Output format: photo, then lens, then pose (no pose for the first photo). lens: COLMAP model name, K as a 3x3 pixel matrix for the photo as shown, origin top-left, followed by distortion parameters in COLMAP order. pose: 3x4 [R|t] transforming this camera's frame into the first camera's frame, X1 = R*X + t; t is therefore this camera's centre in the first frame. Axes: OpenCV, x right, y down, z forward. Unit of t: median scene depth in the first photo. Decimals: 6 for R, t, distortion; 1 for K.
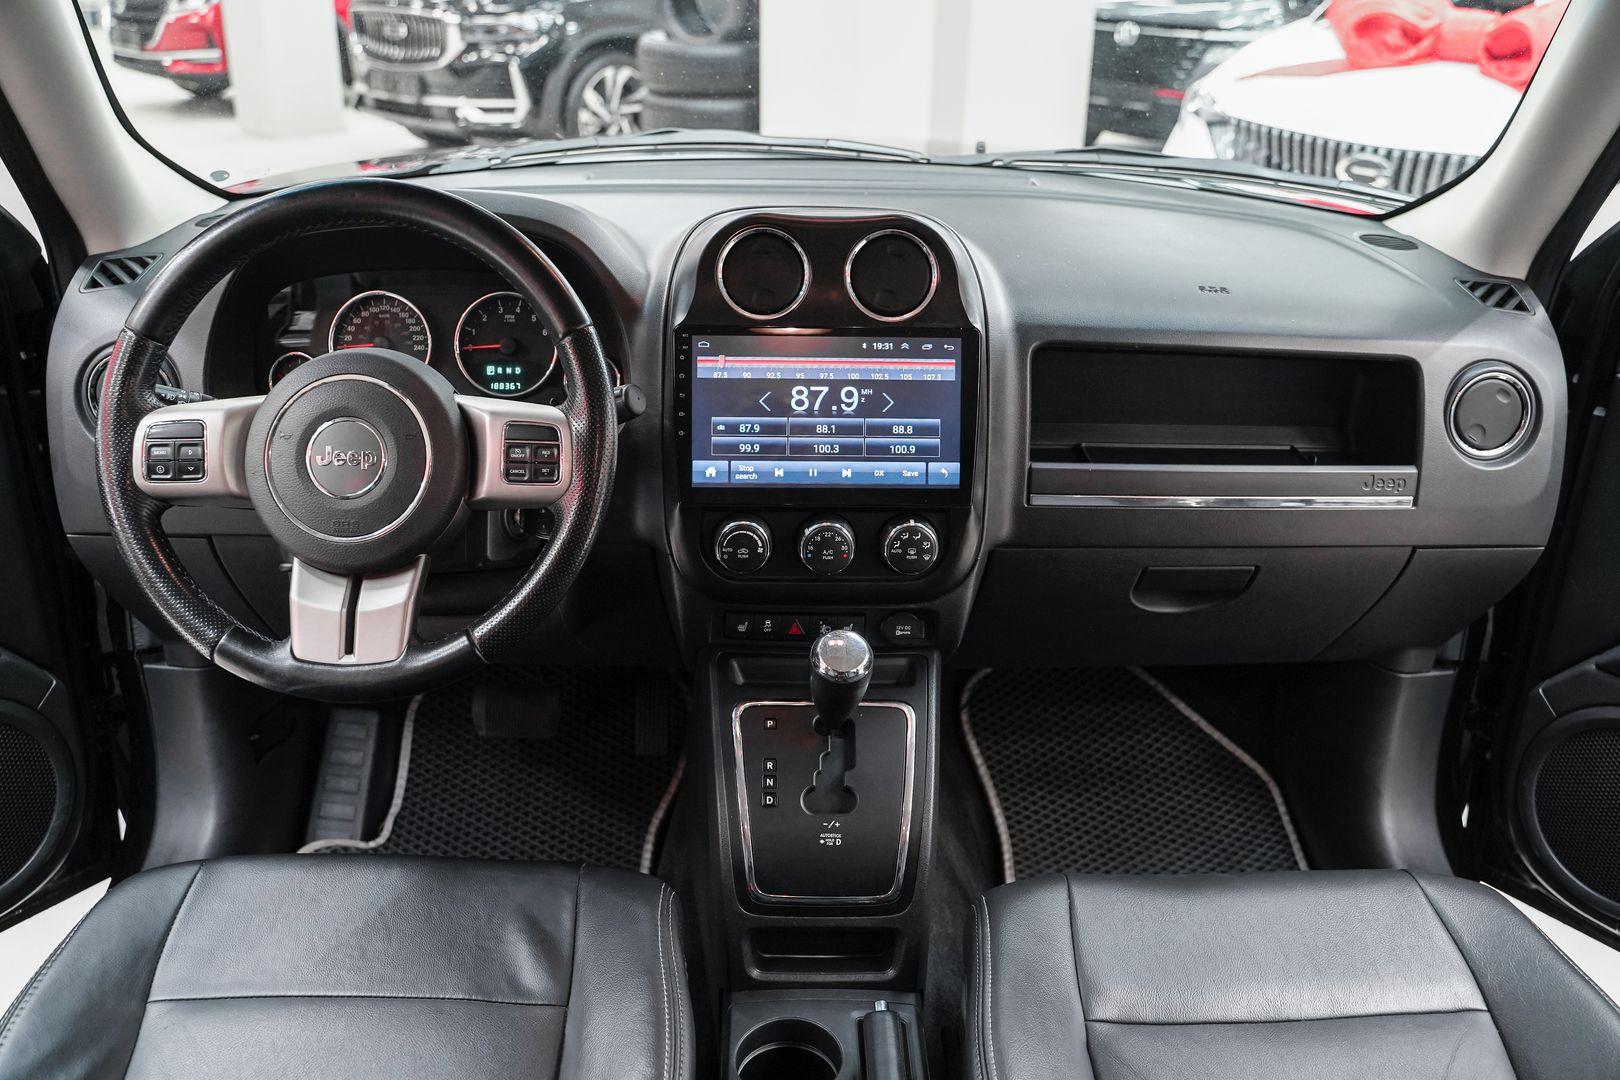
lens RADIAL K [[1324.6, 0, 810.0], [0, 1324.6, 540.0], [0, 0, 1]] dist [-0.105783, 0.073343]
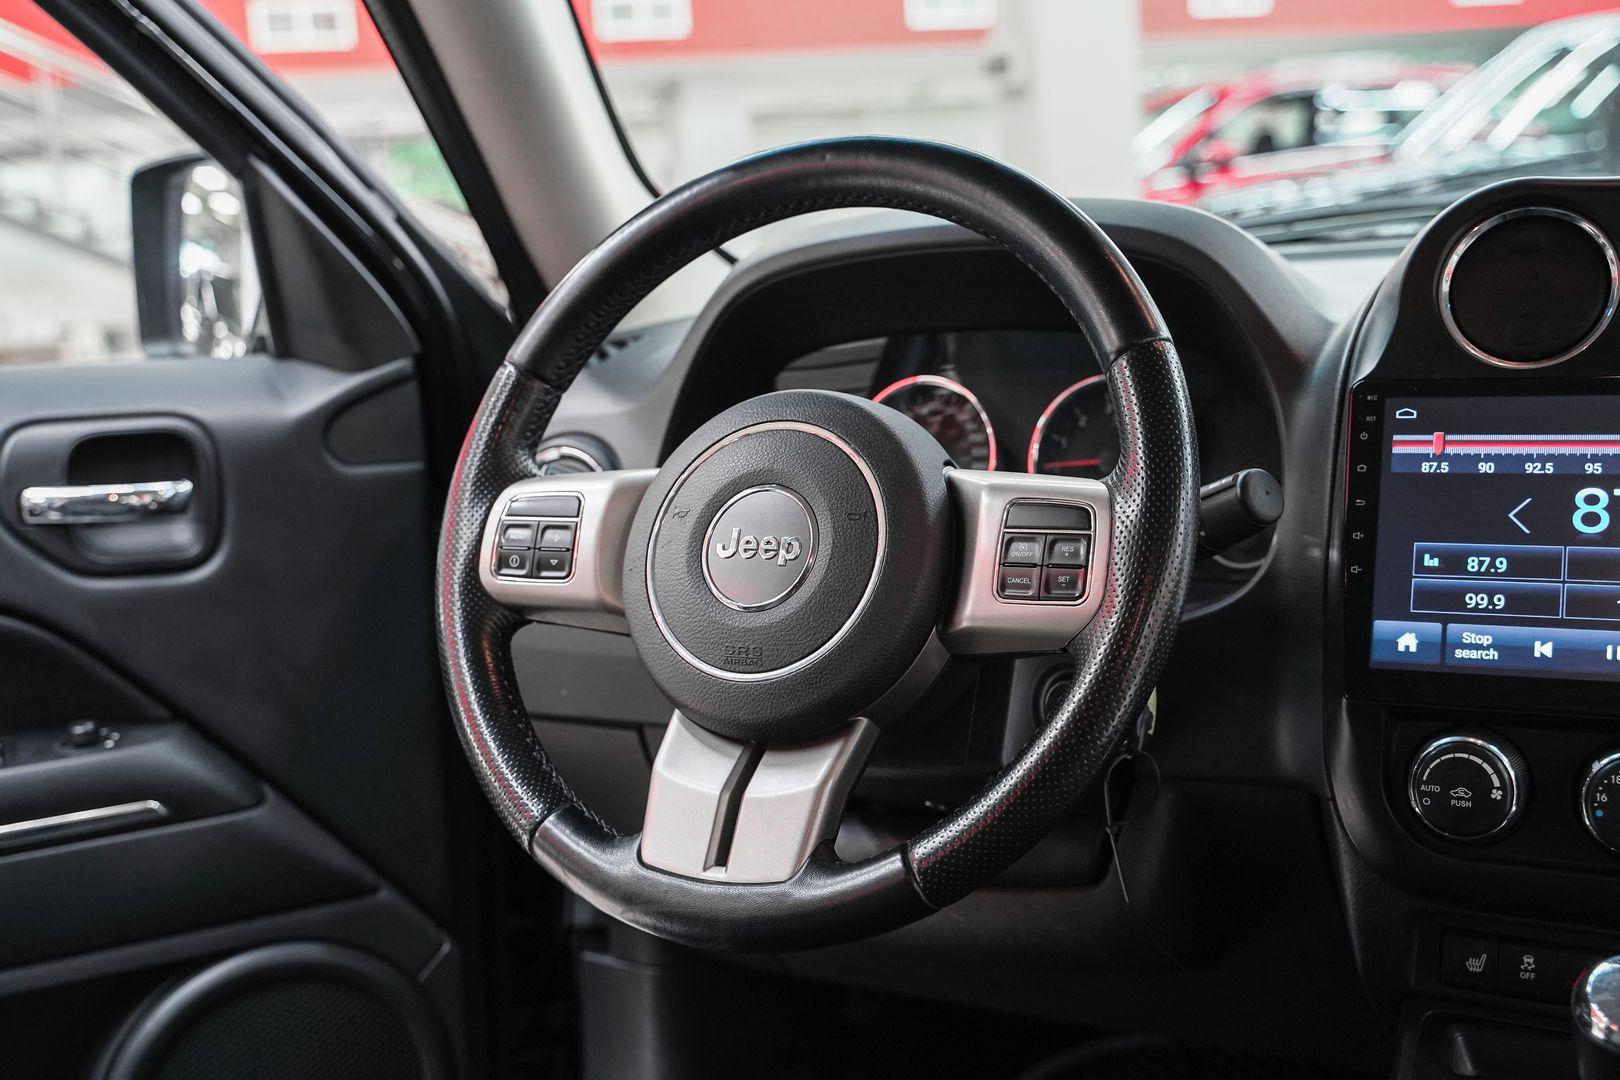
lens RADIAL K [[1887.1, 0, 788.4], [0, 1887.1, 541.0], [0, 0, 1]] dist [0.024382, -0.009121]
pose [[0.862575, 0.010582, -0.505818, 0.097394], [-0.134610, 0.968544, -0.209288, 0.104128], [0.487693, 0.248615, 0.836867, 0.218661]]
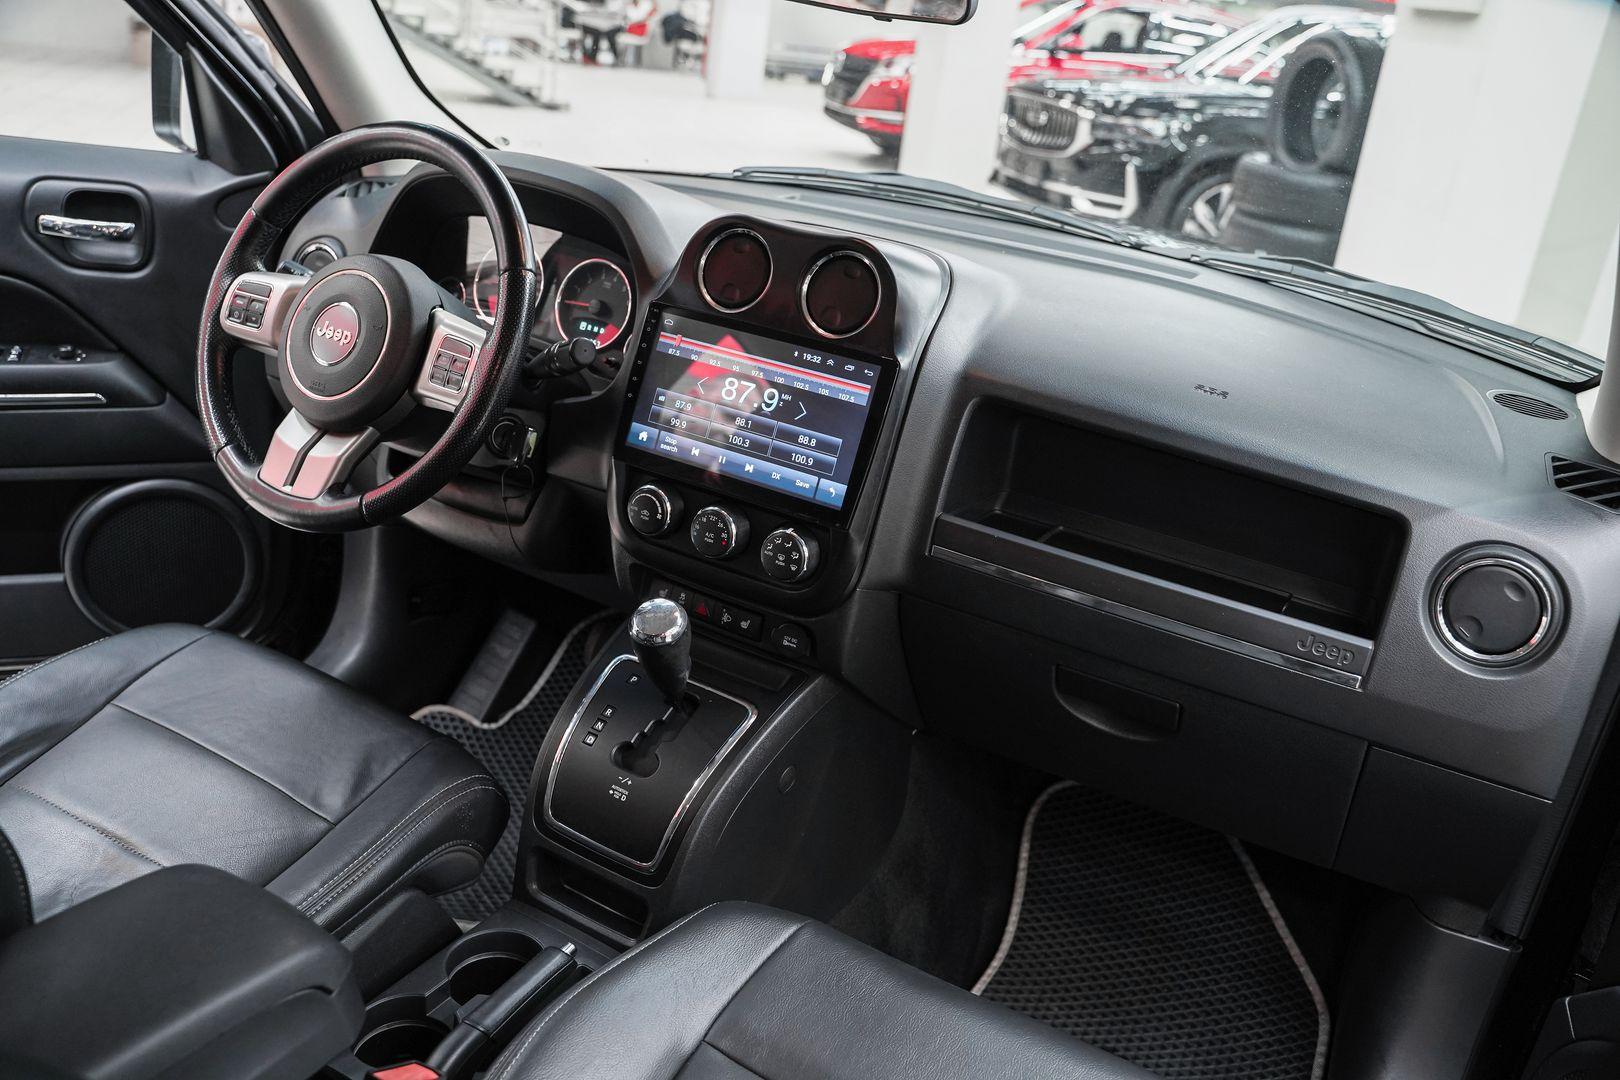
lens RADIAL K [[1315.8, 0, 810.0], [0, 1315.8, 540.0], [0, 0, 1]] dist [-0.121781, 0.100181]
pose [[0.853906, 0.269440, -0.445249, 0.545441], [-0.303104, 0.952946, -0.004628, -0.006268], [0.423051, 0.138909, 0.895395, 0.101838]]
